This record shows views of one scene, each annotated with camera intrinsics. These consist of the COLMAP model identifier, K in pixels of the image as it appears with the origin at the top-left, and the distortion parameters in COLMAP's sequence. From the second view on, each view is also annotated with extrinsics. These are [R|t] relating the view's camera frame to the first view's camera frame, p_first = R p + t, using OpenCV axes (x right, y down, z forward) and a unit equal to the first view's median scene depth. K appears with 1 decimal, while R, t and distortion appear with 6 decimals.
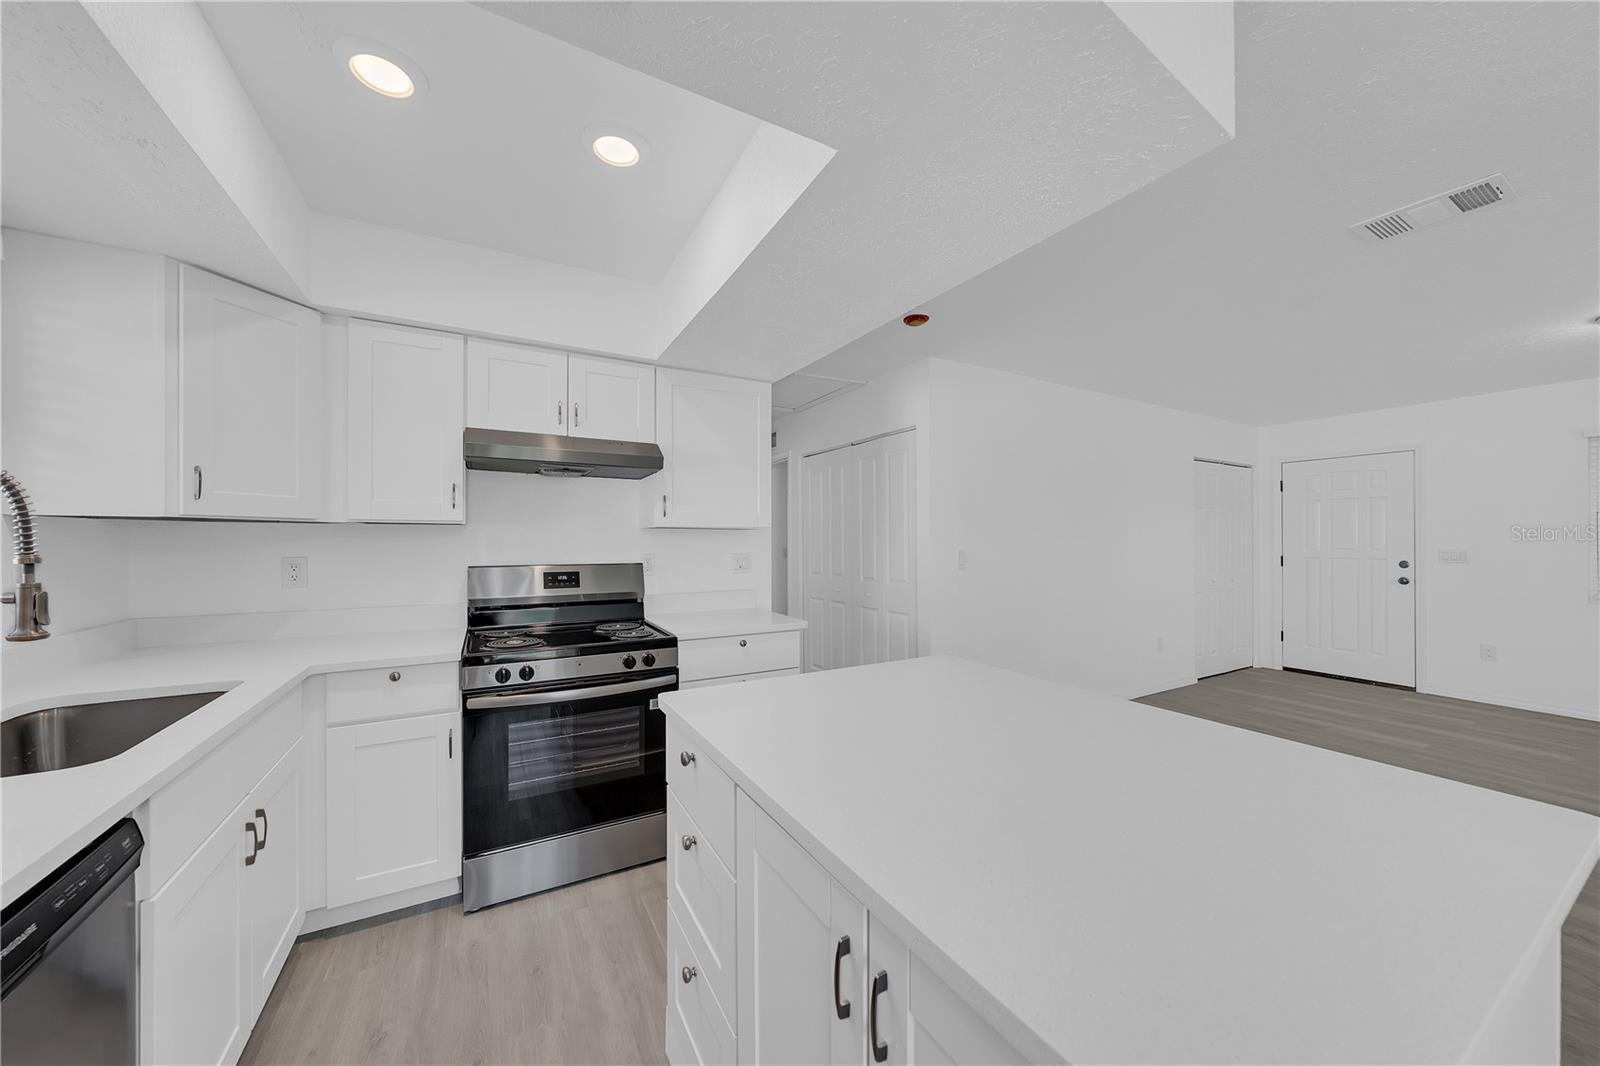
lens RADIAL K [[545.2, 0, 790.3], [0, 545.2, 543.1], [0, 0, 1]] dist [-0.006748, -0.000015]
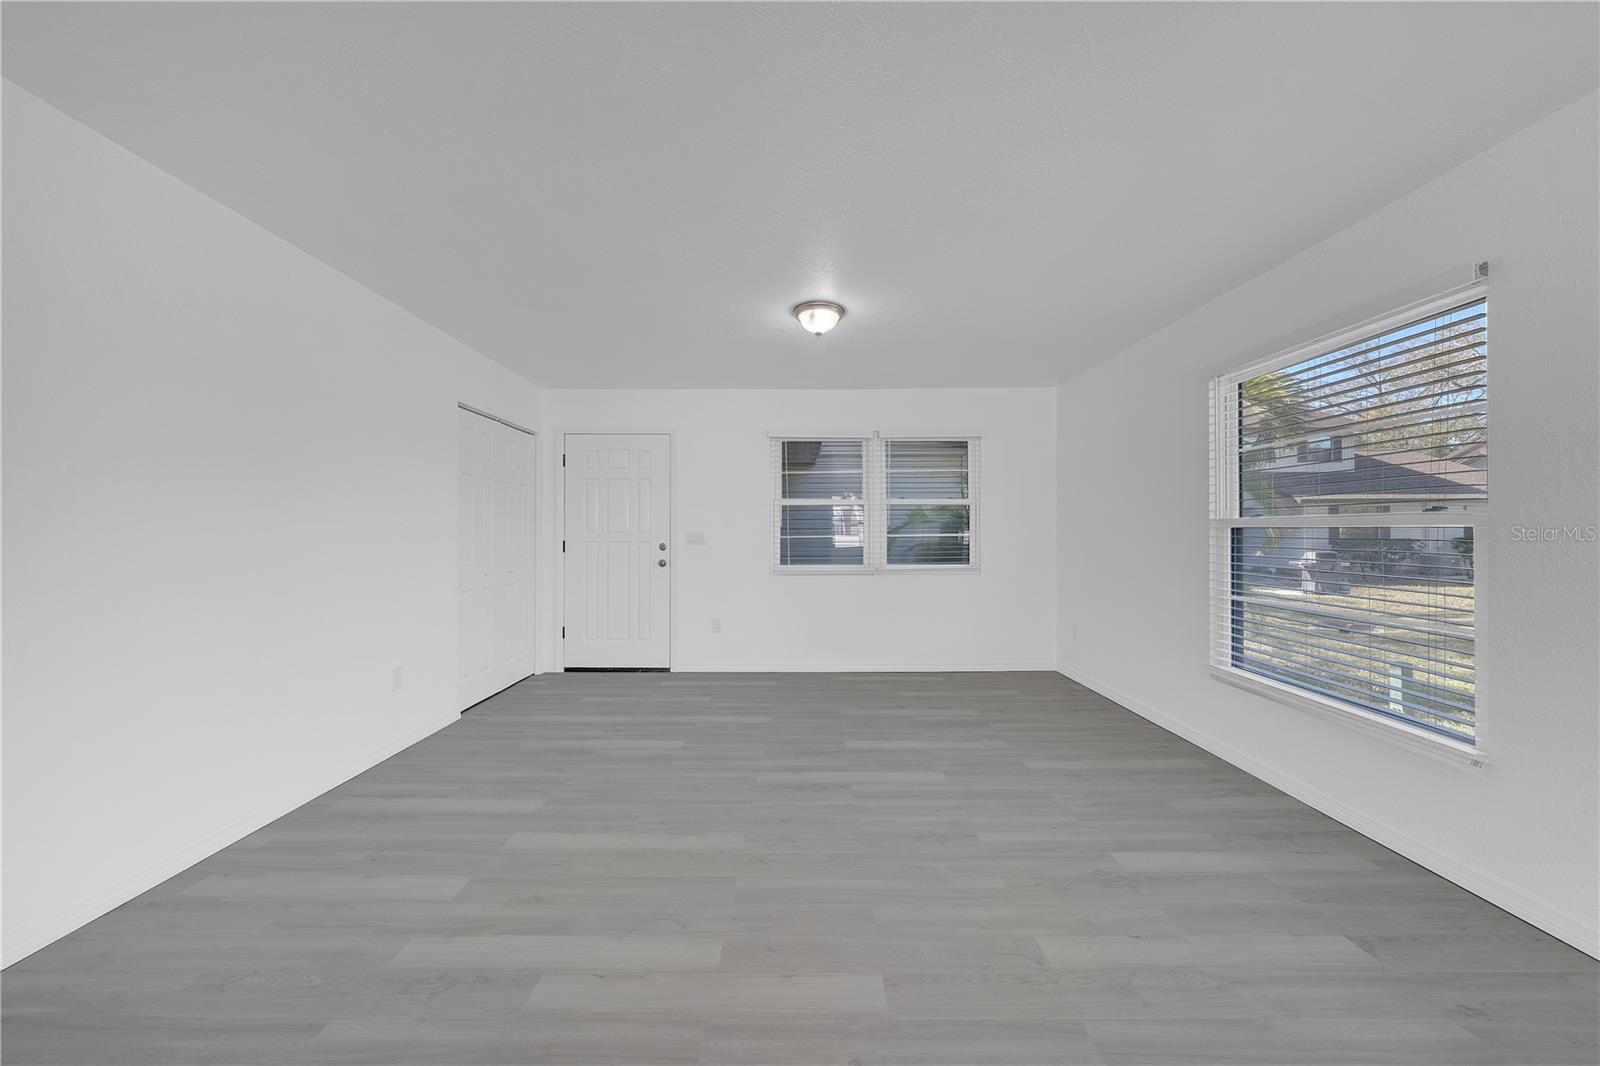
lens RADIAL K [[602.4, 0, 807.8], [0, 602.4, 532.6], [0, 0, 1]] dist [-0.000702, -0.000070]
pose [[0.463478, 0.003451, 0.886102, 0.614649], [0.002626, 0.999983, -0.005268, 0.044889], [-0.886105, 0.004769, 0.463461, 0.553227]]
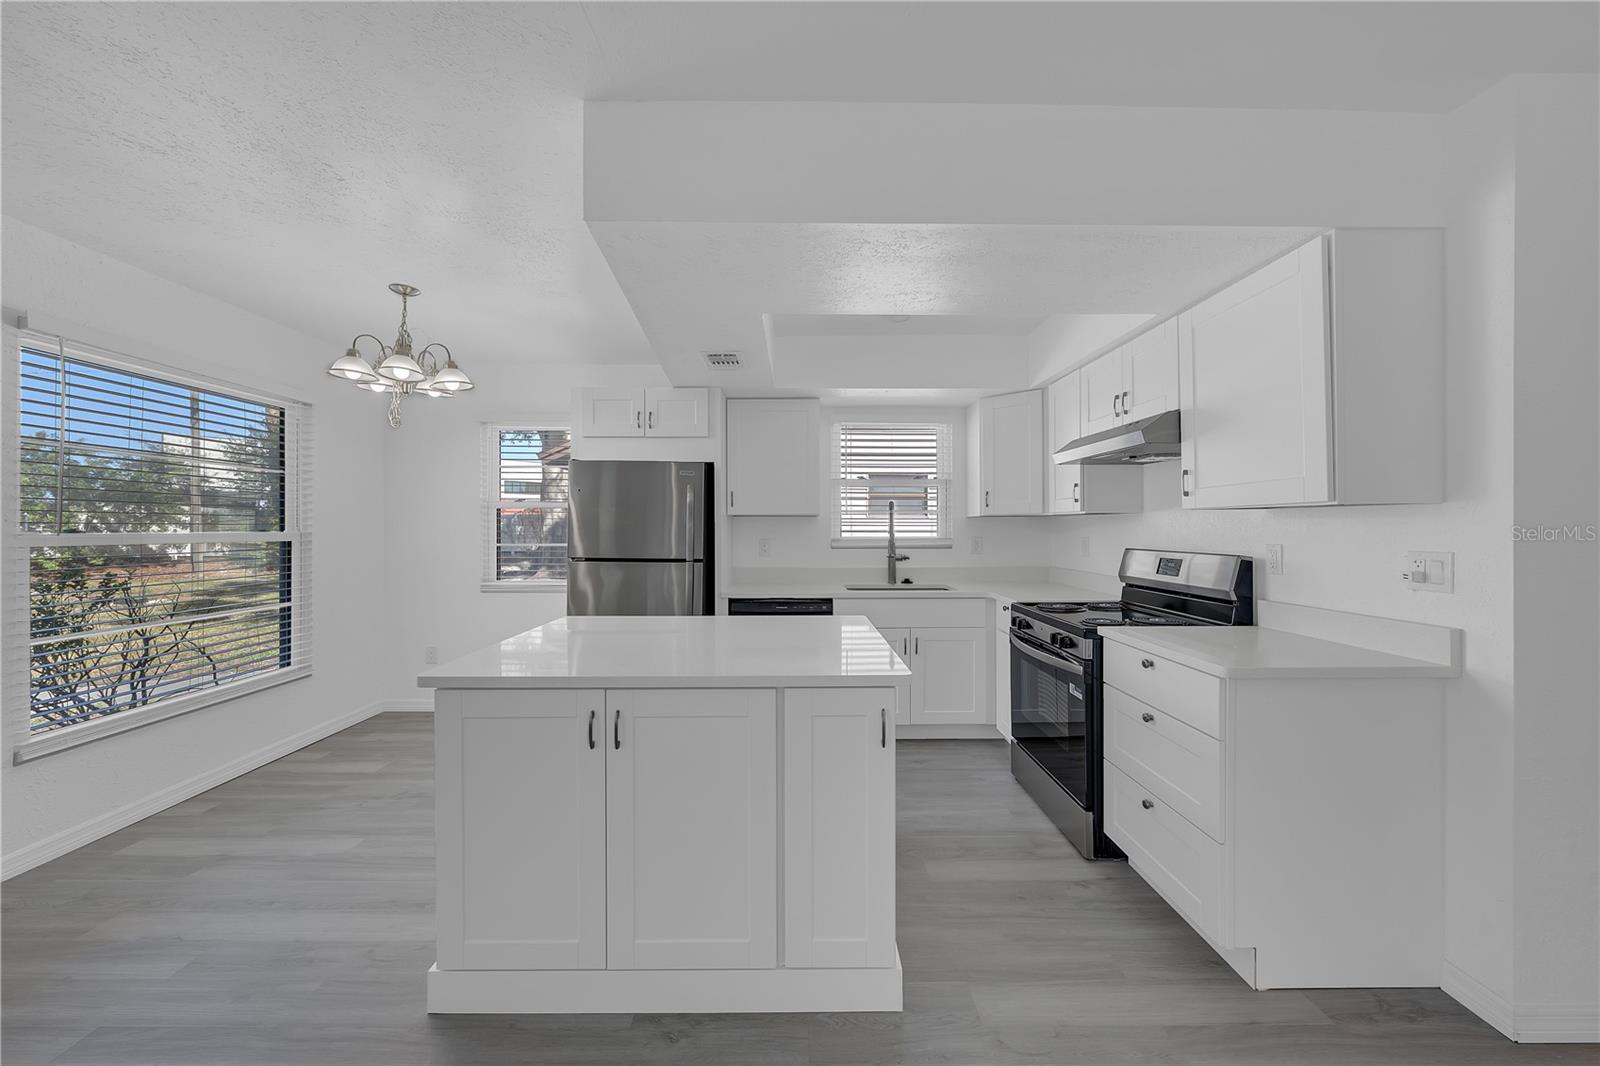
lens RADIAL K [[572.7, 0, 796.3], [0, 572.7, 526.9], [0, 0, 1]] dist [-0.005177, 0.000002]
pose [[-0.477513, 0.002367, -0.878622, 0.949964], [-0.001121, 0.999994, 0.003303, -0.007671], [0.878624, 0.002562, -0.477507, 1.088325]]
